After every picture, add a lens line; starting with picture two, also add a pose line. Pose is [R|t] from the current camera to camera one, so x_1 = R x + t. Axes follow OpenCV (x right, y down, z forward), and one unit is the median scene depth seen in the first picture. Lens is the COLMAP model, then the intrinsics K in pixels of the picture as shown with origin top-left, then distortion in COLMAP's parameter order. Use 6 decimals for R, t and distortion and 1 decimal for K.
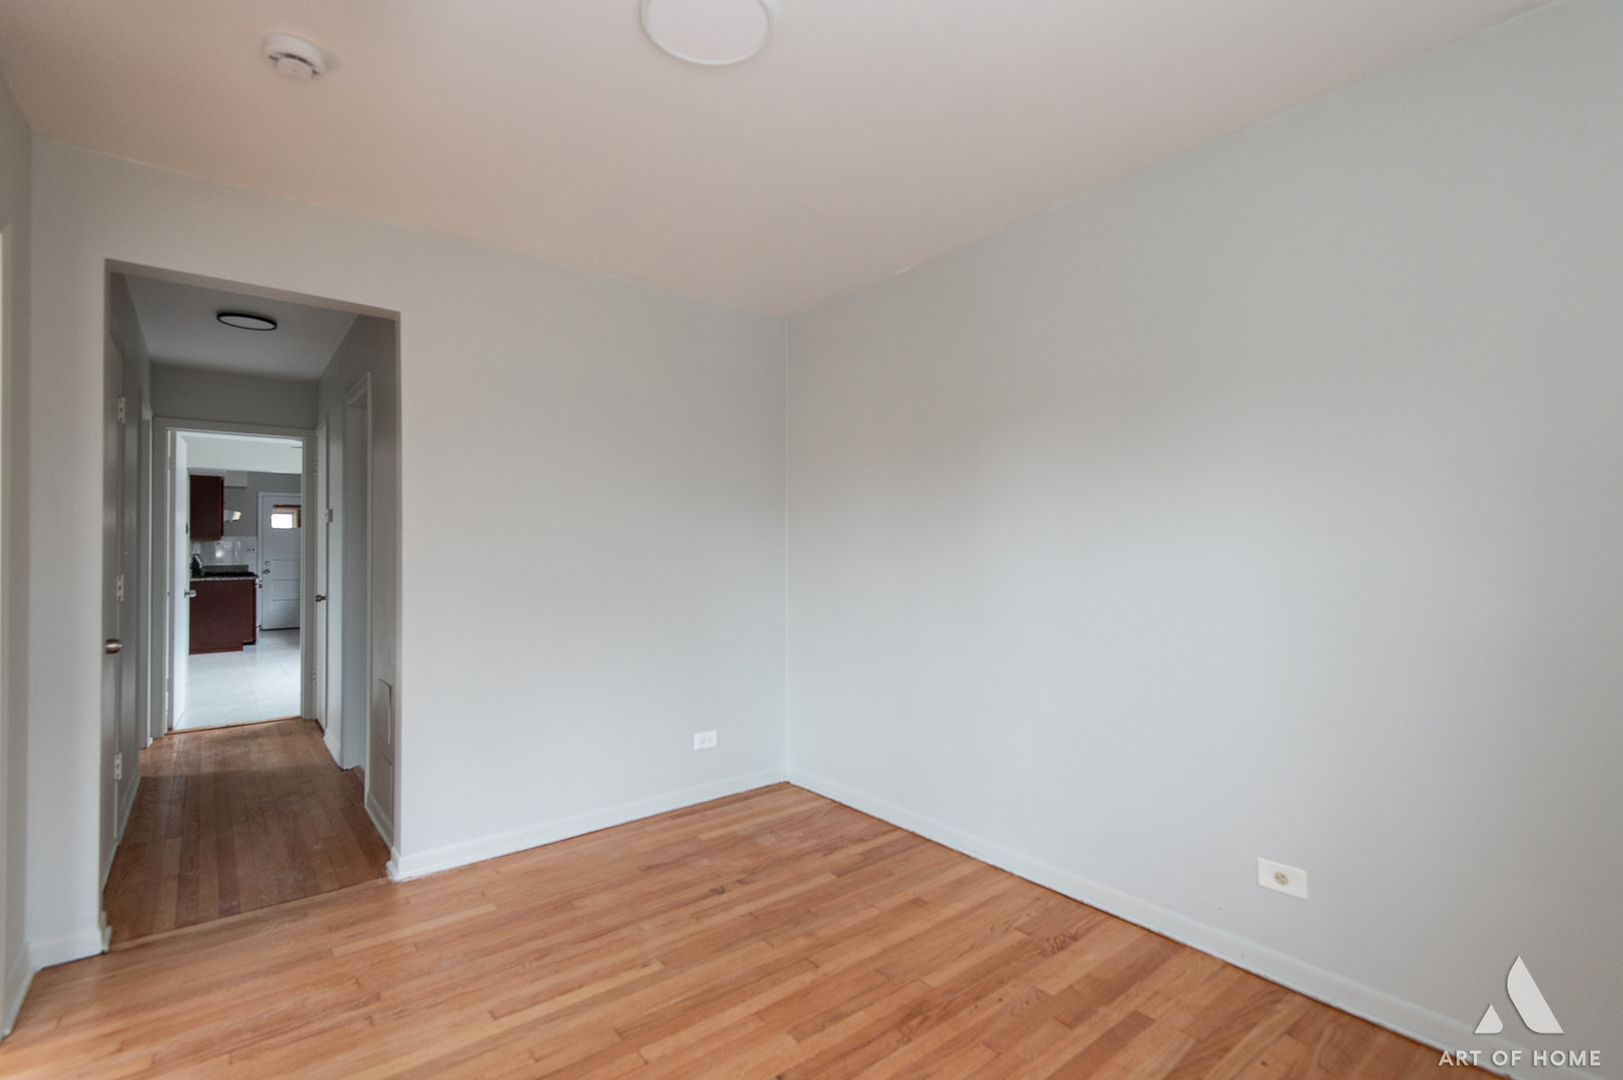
lens RADIAL K [[755.1, 0, 811.5], [0, 755.1, 540.0], [0, 0, 1]] dist [0.000203, -0.000004]
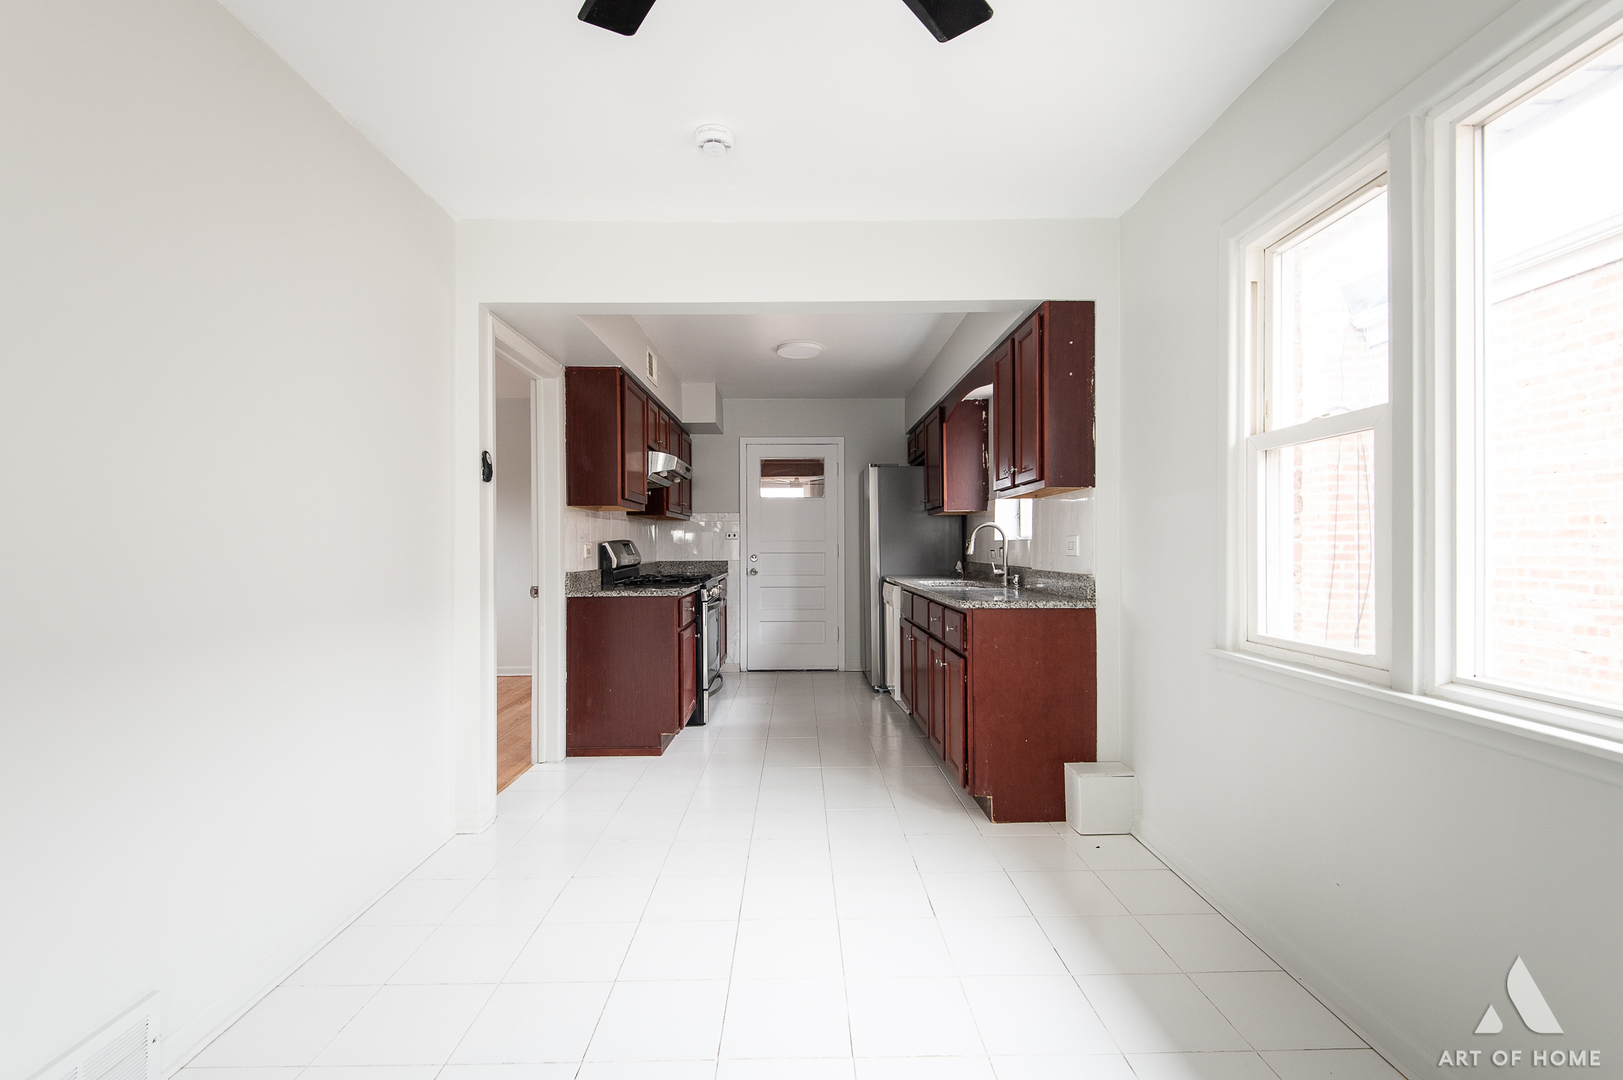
lens RADIAL K [[755.1, 0, 811.5], [0, 755.1, 540.0], [0, 0, 1]] dist [0.000203, -0.000004]
pose [[0.781136, -0.000095, -0.624361, -0.318223], [0.011232, 0.999840, 0.013900, 0.008876], [0.624260, -0.017871, 0.781012, 0.570983]]
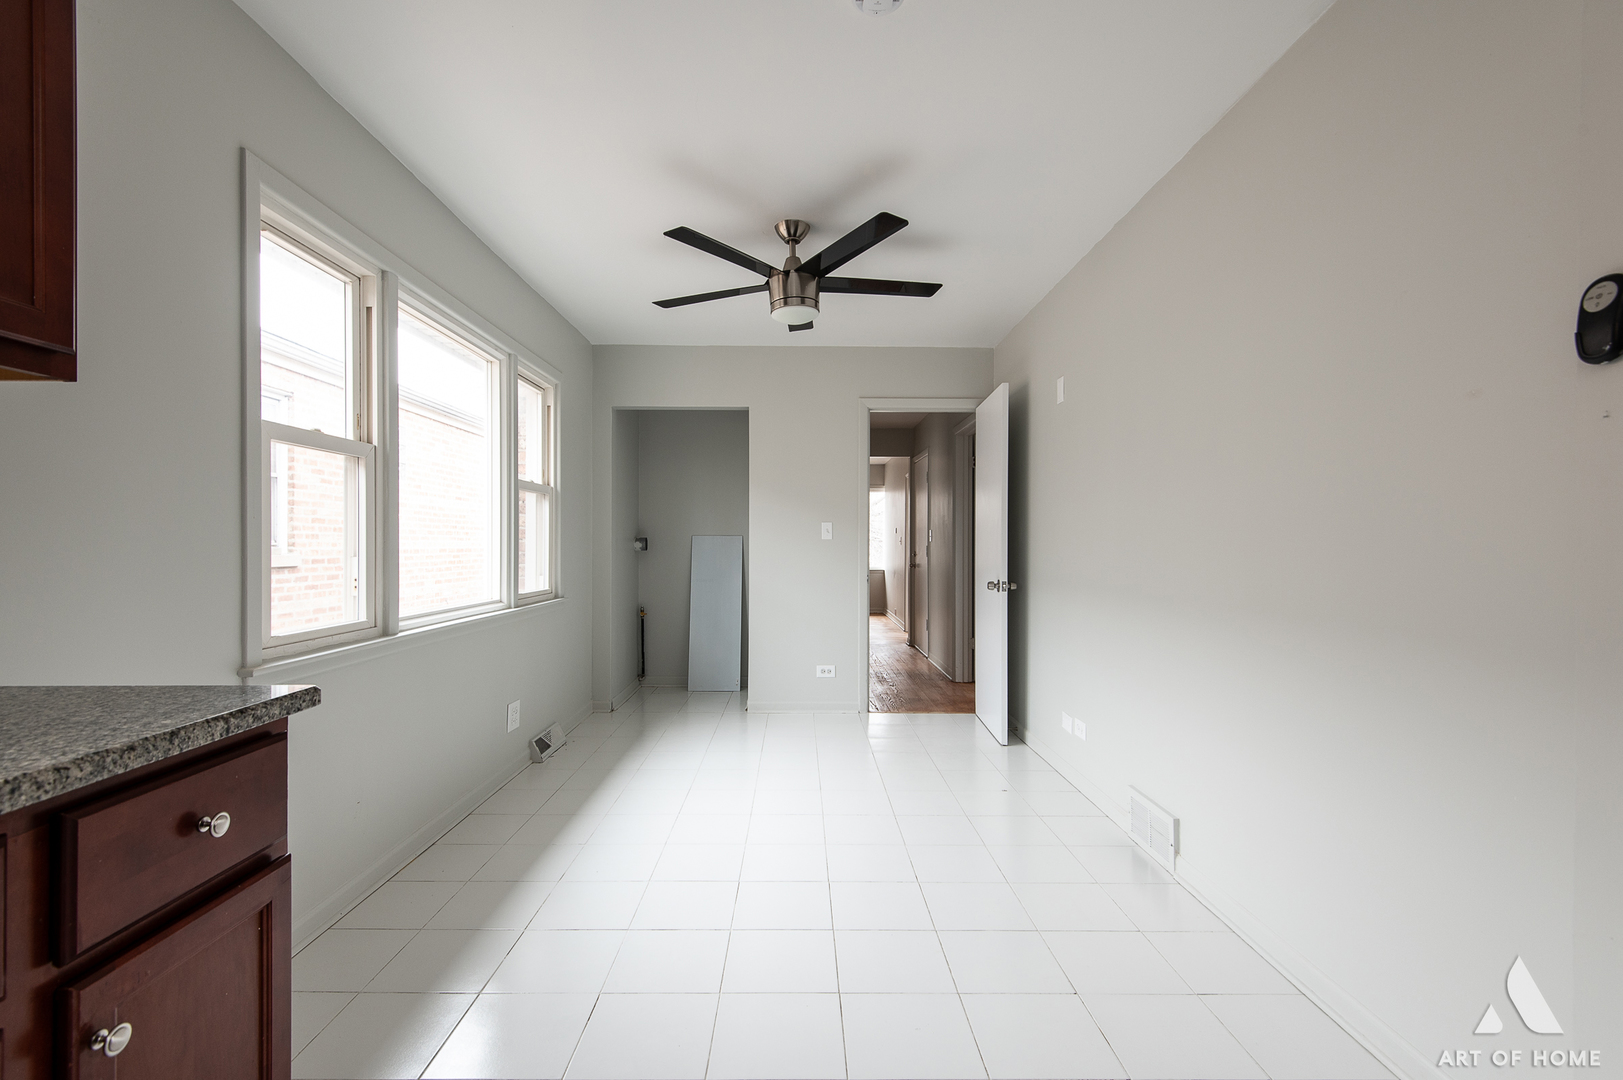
lens RADIAL K [[755.1, 0, 811.5], [0, 755.1, 540.0], [0, 0, 1]] dist [0.000203, -0.000004]
pose [[-0.785910, 0.008991, 0.618276, -0.575216], [-0.007910, 0.999666, -0.024593, 0.017786], [-0.618291, -0.024218, -0.785576, 0.872650]]
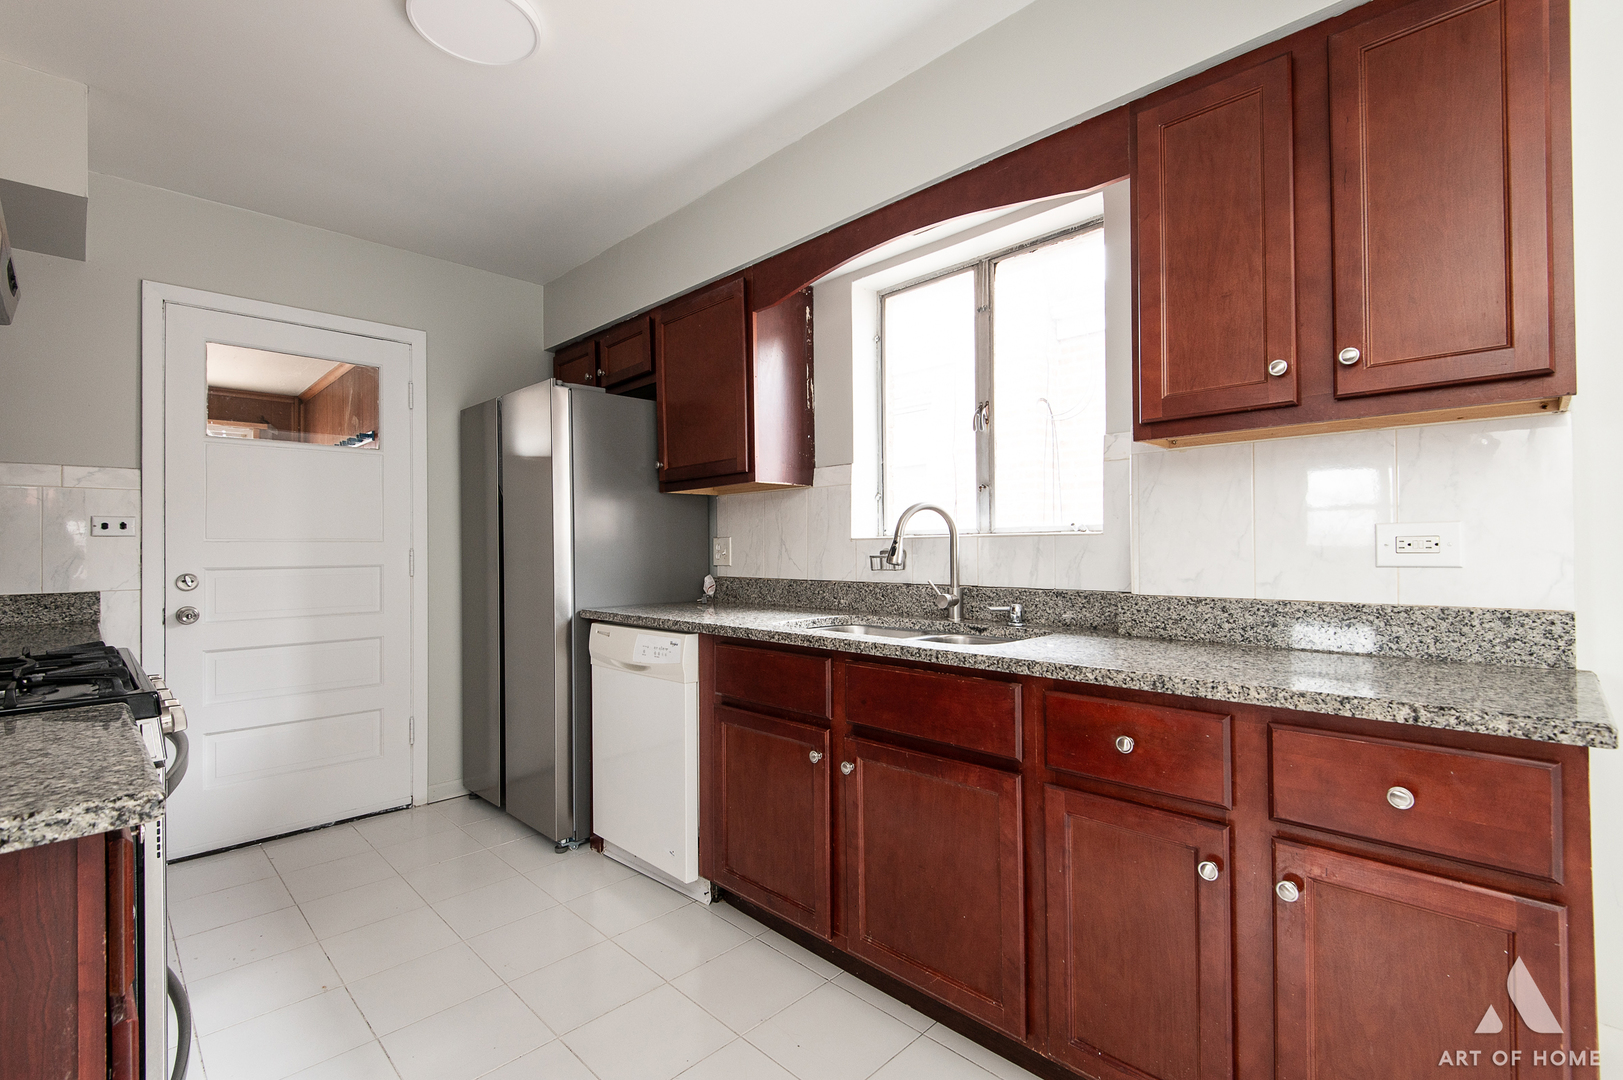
lens RADIAL K [[714.7, 0, 780.7], [0, 714.7, 531.0], [0, 0, 1]] dist [0.033175, -0.000031]
pose [[0.996014, -0.001171, 0.089194, -0.556242], [0.001017, 0.999998, 0.001777, 0.013889], [-0.089196, -0.001679, 0.996013, 0.755646]]
